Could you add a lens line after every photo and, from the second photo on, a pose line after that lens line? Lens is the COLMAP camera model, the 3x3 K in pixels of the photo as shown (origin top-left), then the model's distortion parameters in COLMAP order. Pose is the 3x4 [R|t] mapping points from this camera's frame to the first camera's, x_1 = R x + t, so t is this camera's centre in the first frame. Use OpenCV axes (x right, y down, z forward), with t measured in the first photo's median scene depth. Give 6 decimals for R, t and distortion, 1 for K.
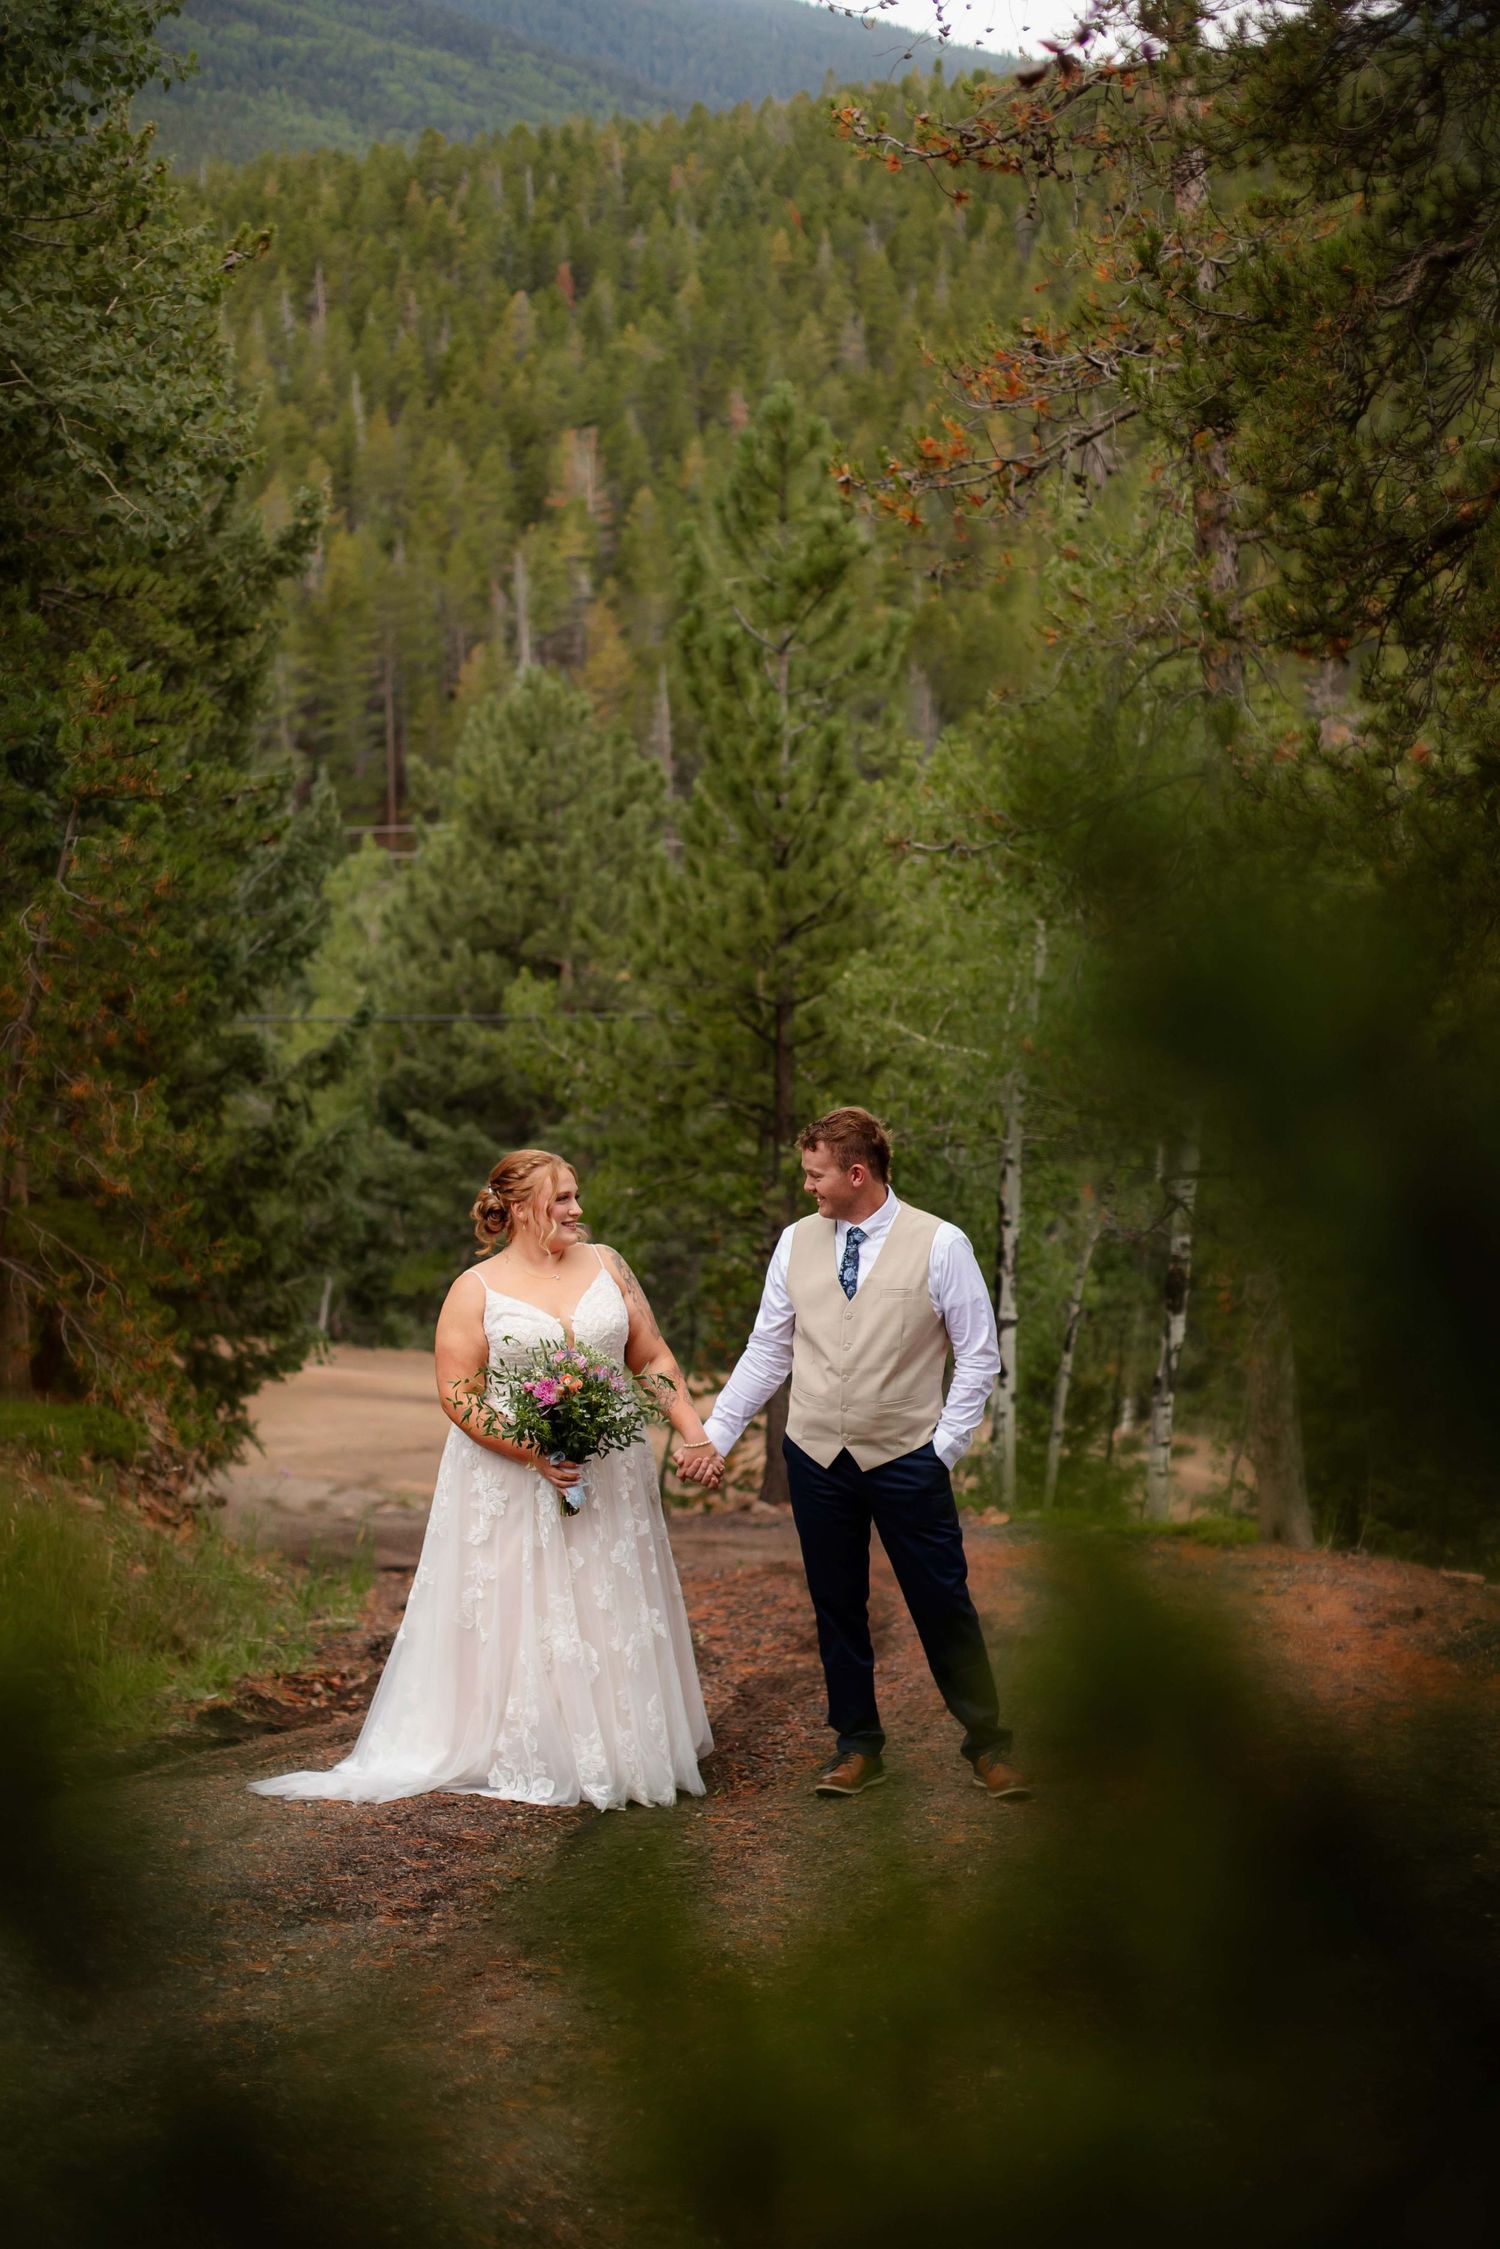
lens RADIAL K [[3550.5, 0, 753.7], [0, 3550.5, 1201.4], [0, 0, 1]] dist [-0.129059, 0.066783]
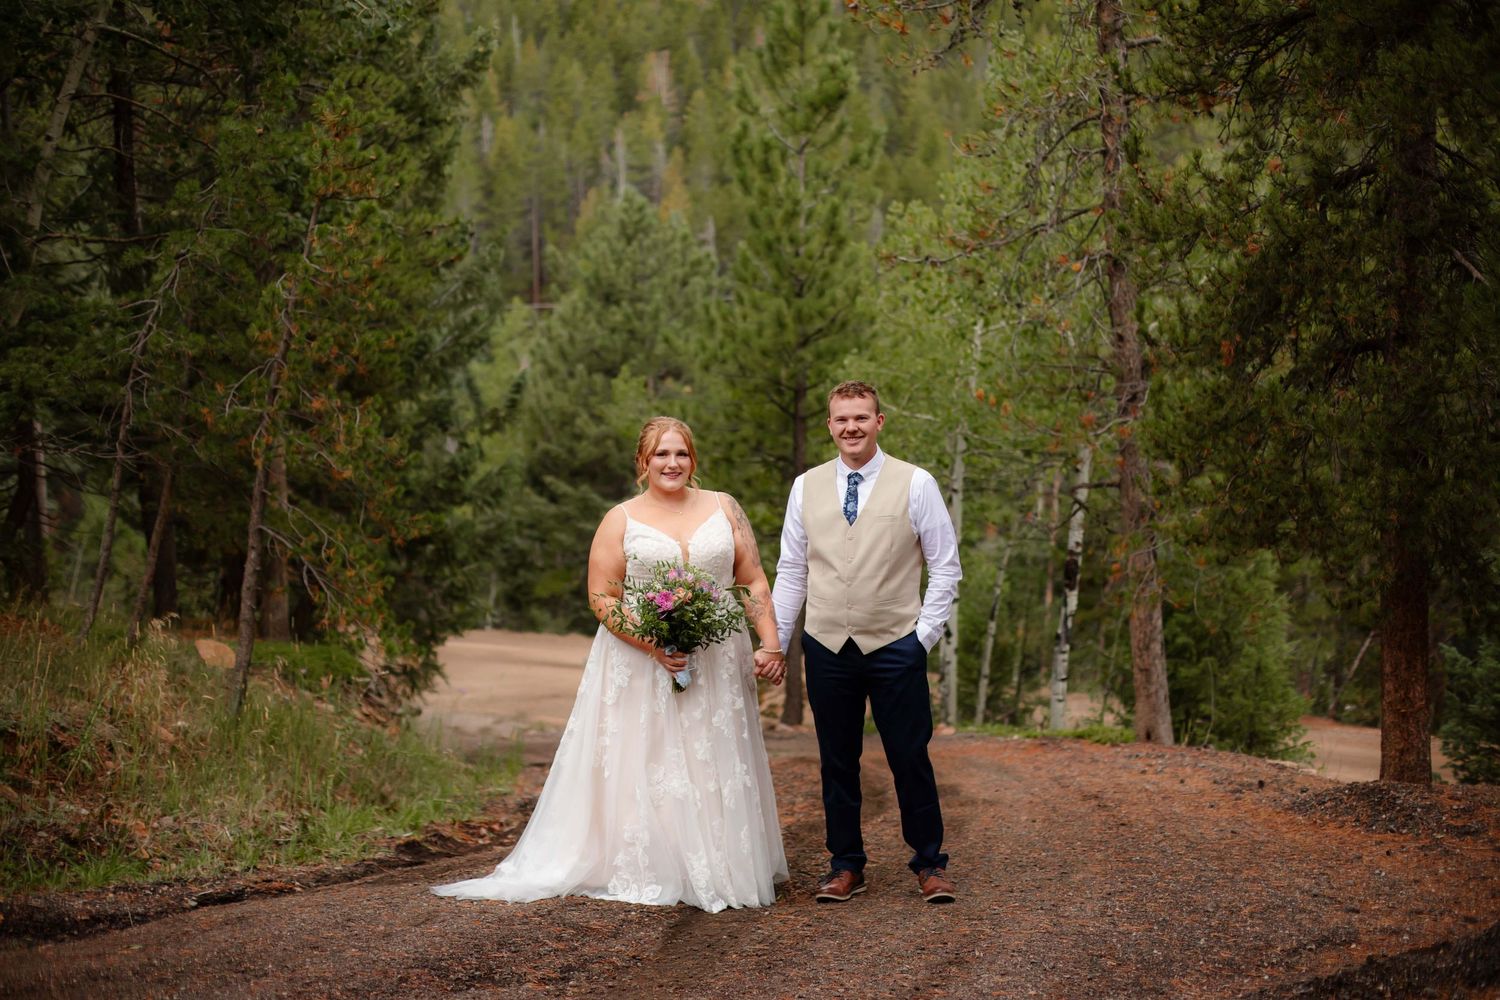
lens RADIAL K [[2262.3, 0, 750.4], [0, 2262.3, 544.9], [0, 0, 1]] dist [-0.126252, 0.097682]
pose [[0.999956, 0.007192, -0.006092, -0.006287], [-0.007211, 0.999969, -0.003192, 0.013363], [0.006069, 0.003236, 0.999976, 0.053018]]
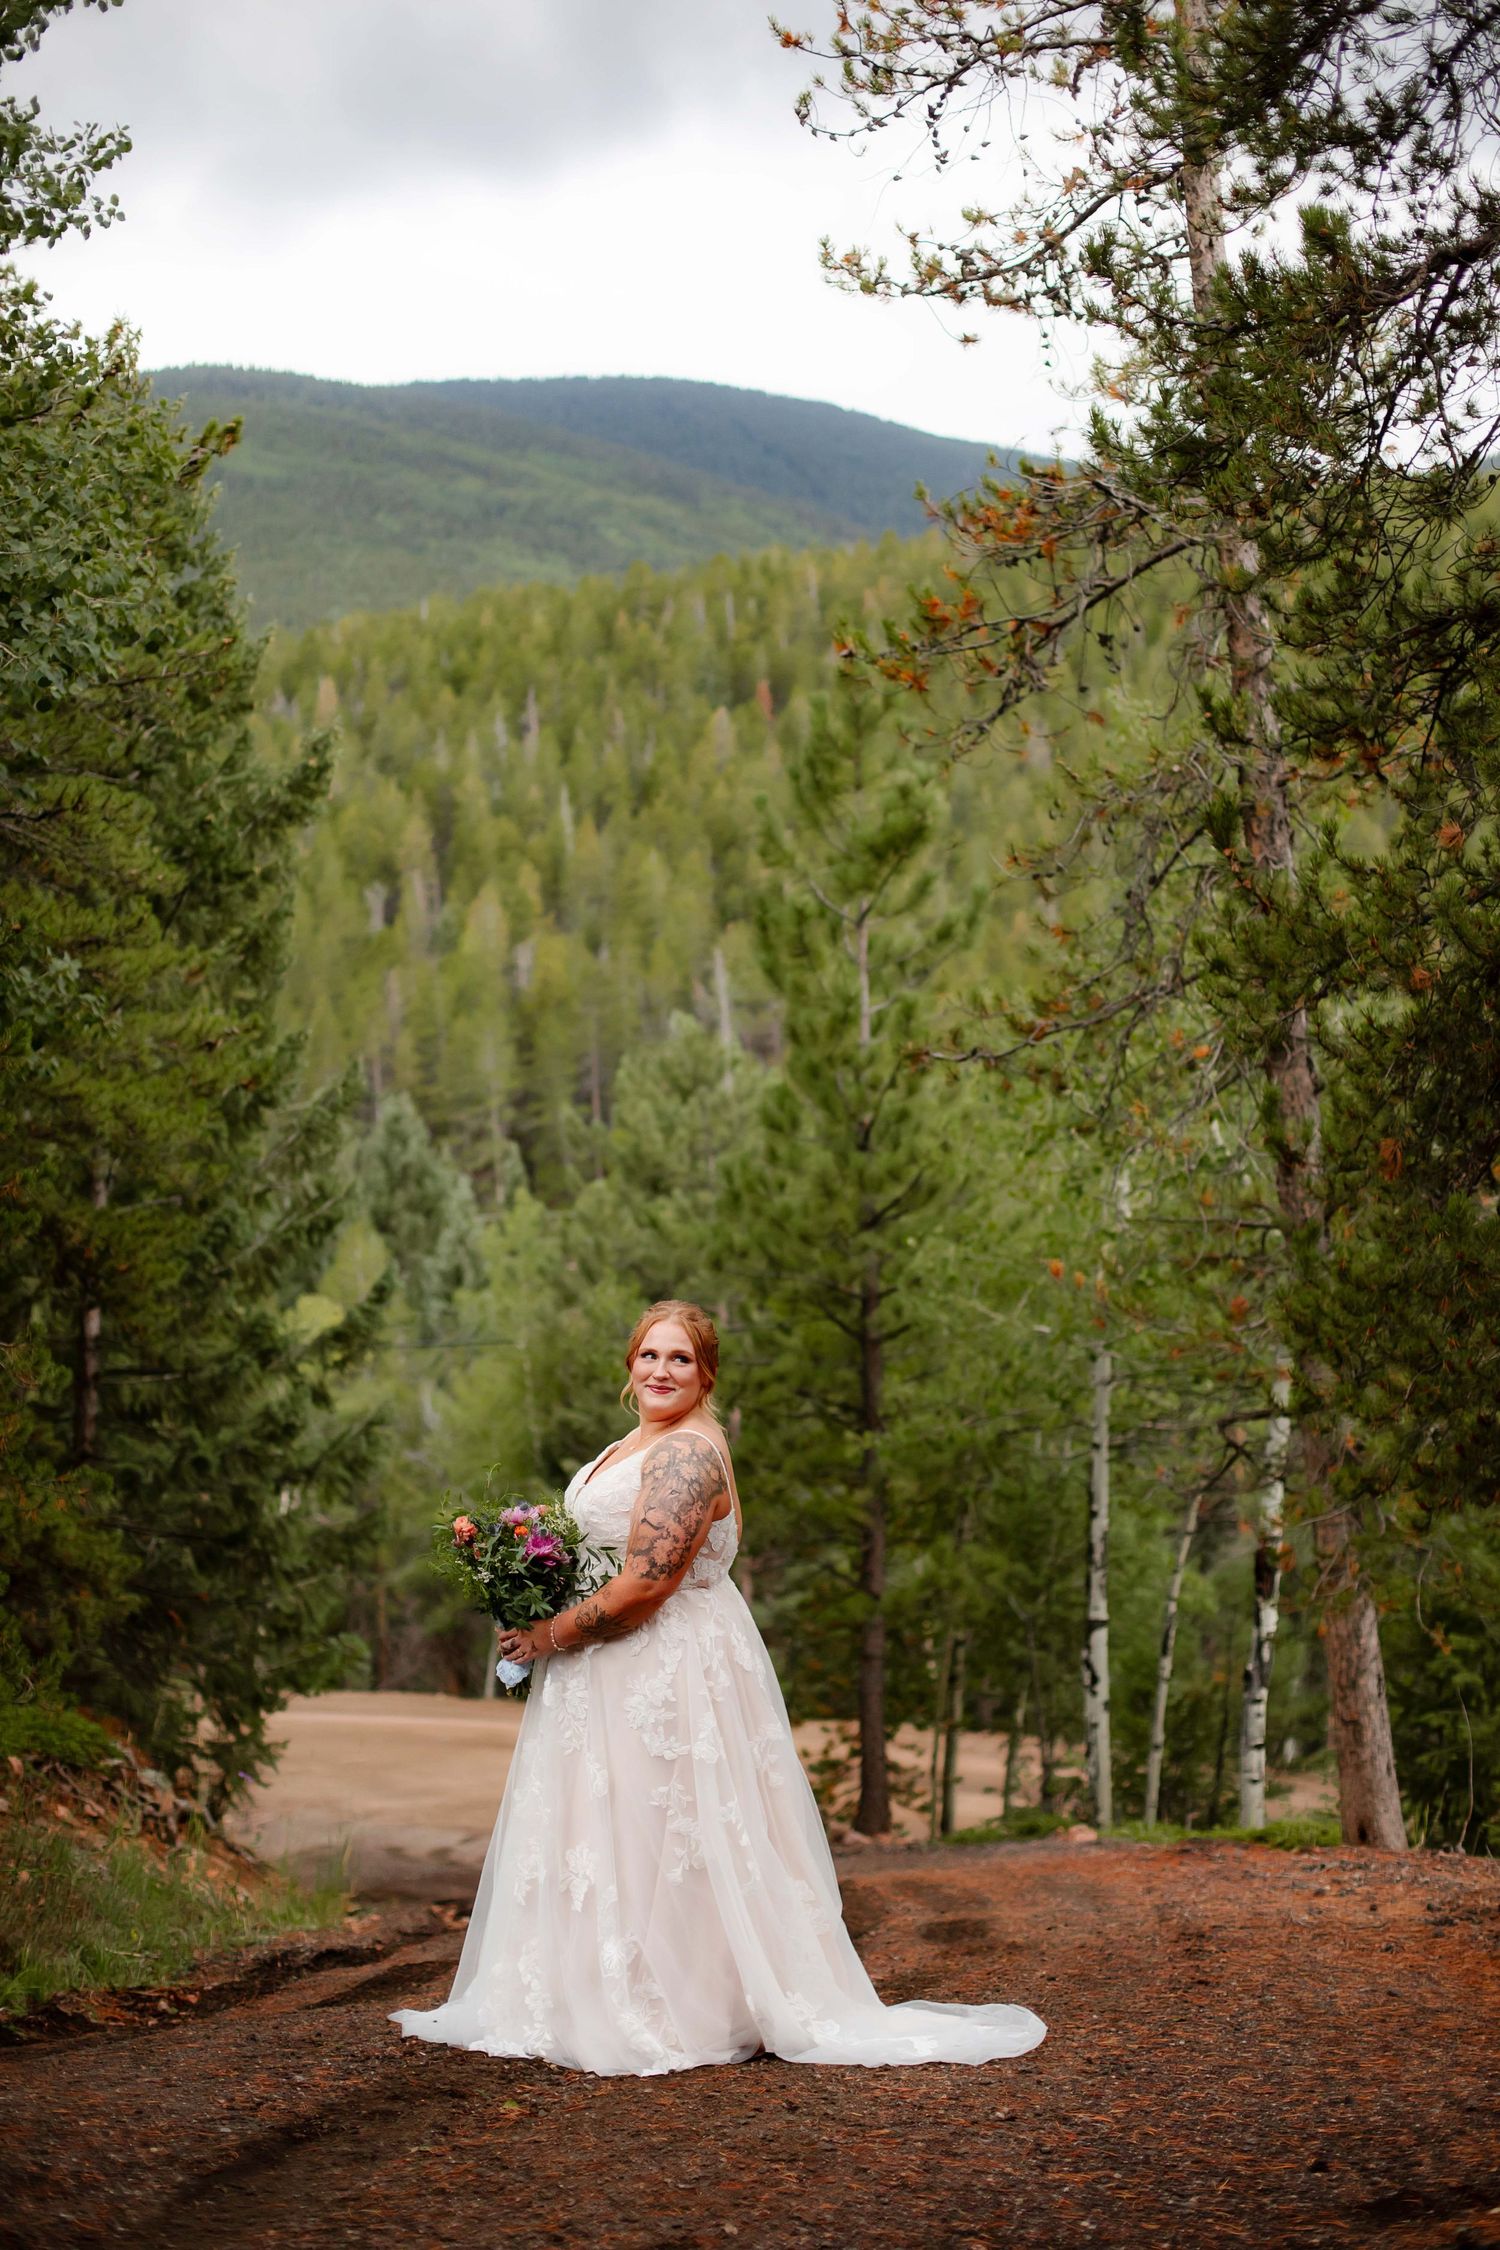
lens RADIAL K [[3393.4, 0, 750.9], [0, 3393.4, 1175.7], [0, 0, 1]] dist [-0.126252, 0.097682]
pose [[0.997804, -0.018746, -0.063531, 0.036081], [0.010997, 0.992689, -0.120198, 0.021135], [0.065320, 0.119235, 0.990715, 0.107079]]
